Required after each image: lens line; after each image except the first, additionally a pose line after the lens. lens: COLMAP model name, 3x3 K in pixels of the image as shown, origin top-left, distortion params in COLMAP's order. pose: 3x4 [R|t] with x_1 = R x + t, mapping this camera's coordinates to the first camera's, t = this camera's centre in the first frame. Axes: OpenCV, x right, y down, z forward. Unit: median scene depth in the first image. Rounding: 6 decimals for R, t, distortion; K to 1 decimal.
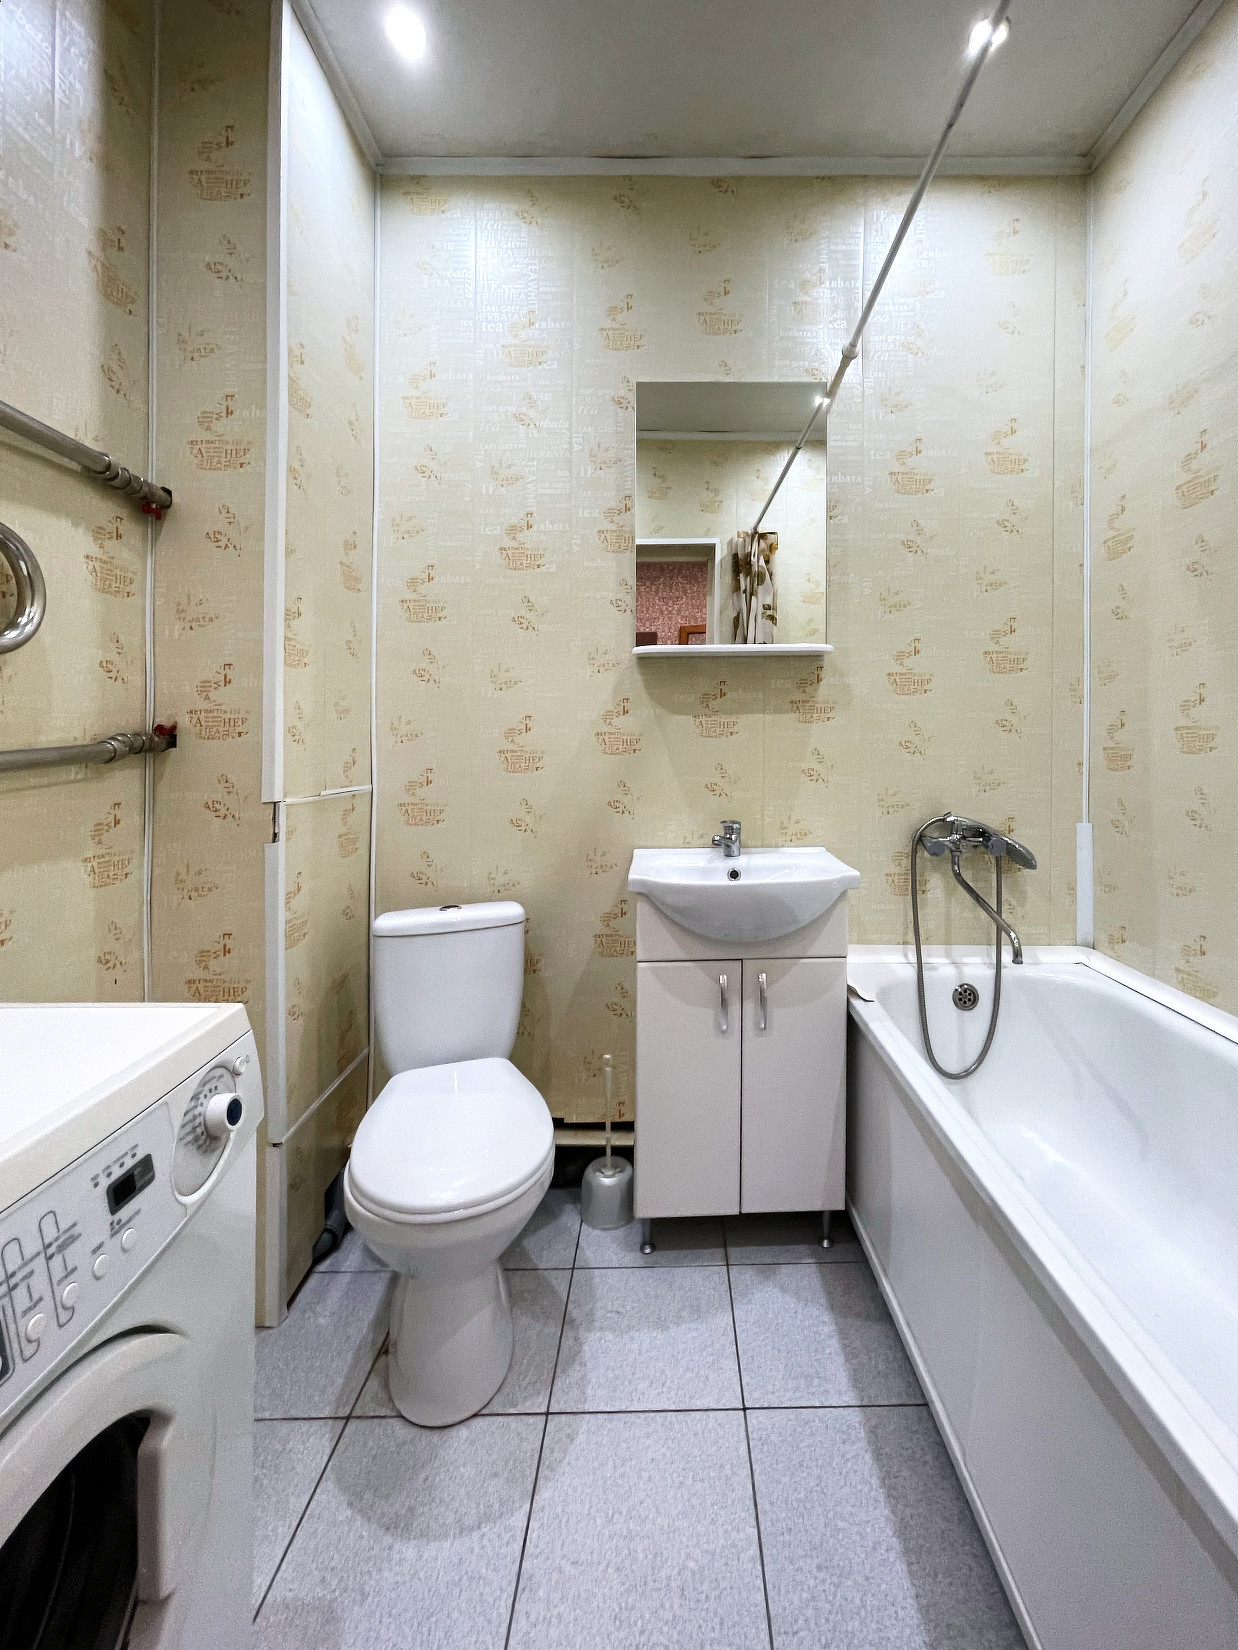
lens RADIAL K [[680.7, 0, 618.8], [0, 680.7, 856.0], [0, 0, 1]] dist [-0.008707, 0.003890]
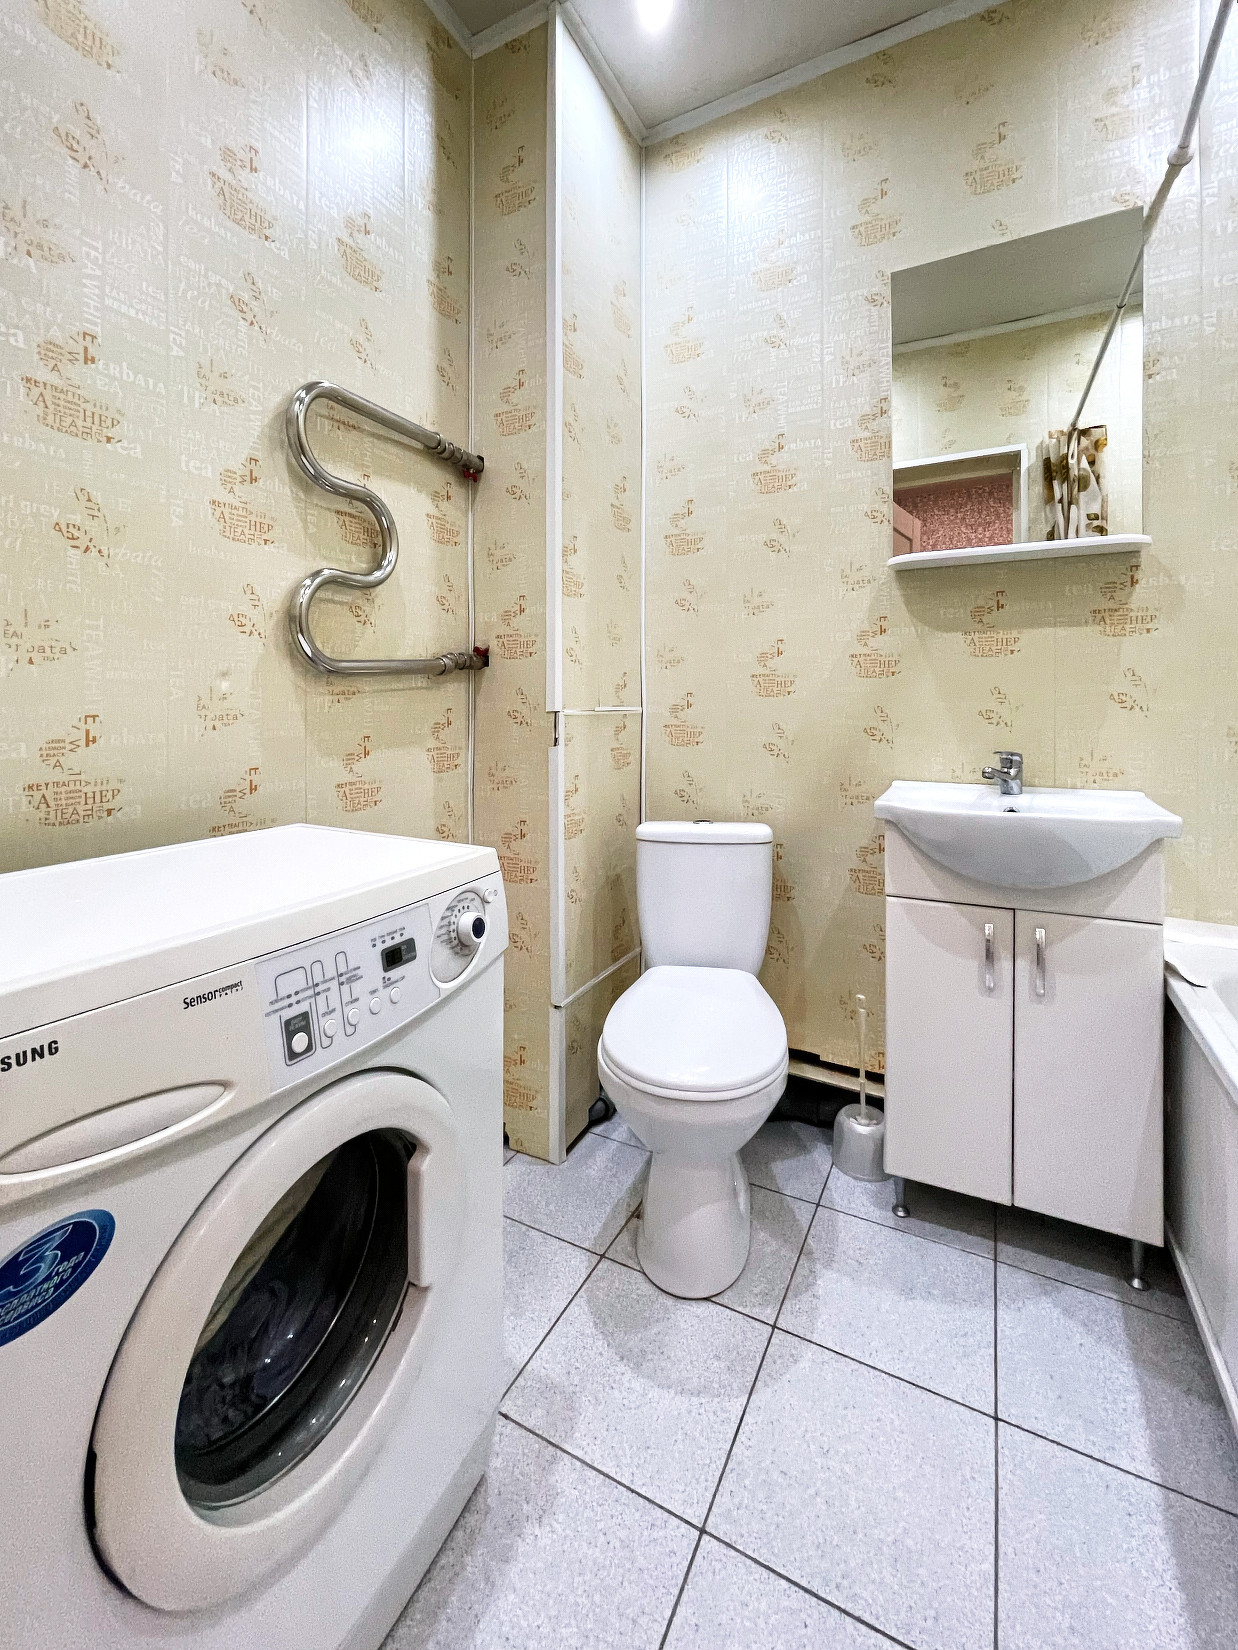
lens RADIAL K [[663.7, 0, 707.4], [0, 663.7, 885.1], [0, 0, 1]] dist [-0.008540, 0.003058]
pose [[0.895231, 0.073446, -0.439507, 0.232282], [-0.070705, 0.997241, 0.022631, 0.149472], [0.439957, 0.010815, 0.897954, 0.038484]]
